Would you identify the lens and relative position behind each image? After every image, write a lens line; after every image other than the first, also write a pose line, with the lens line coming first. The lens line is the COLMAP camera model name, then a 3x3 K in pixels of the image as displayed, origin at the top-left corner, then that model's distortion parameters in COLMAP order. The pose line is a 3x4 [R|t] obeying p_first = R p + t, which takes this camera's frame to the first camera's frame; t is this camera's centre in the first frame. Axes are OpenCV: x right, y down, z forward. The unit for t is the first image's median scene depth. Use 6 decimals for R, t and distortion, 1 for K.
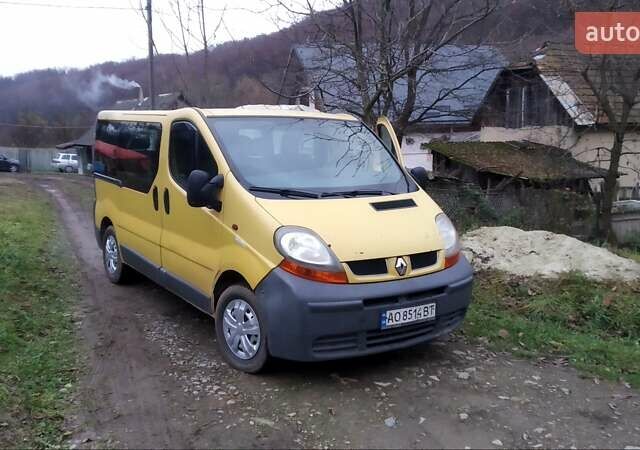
lens RADIAL K [[672.0, 0, 320.0], [0, 672.0, 225.0], [0, 0, 1]] dist [0.015821, 0.011307]
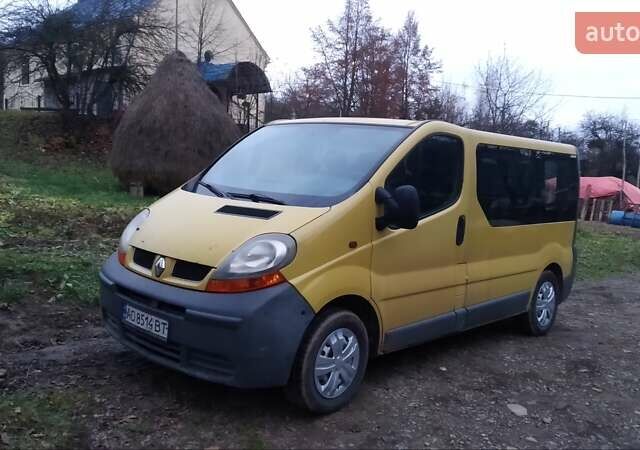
lens RADIAL K [[532.4, 0, 320.0], [0, 532.4, 225.0], [0, 0, 1]] dist [0.071823, 0.000703]
pose [[0.237322, 0.093750, -0.966897, 0.867421], [-0.199295, 0.978860, 0.045994, -0.070320], [0.950768, 0.181782, 0.250989, 1.018946]]
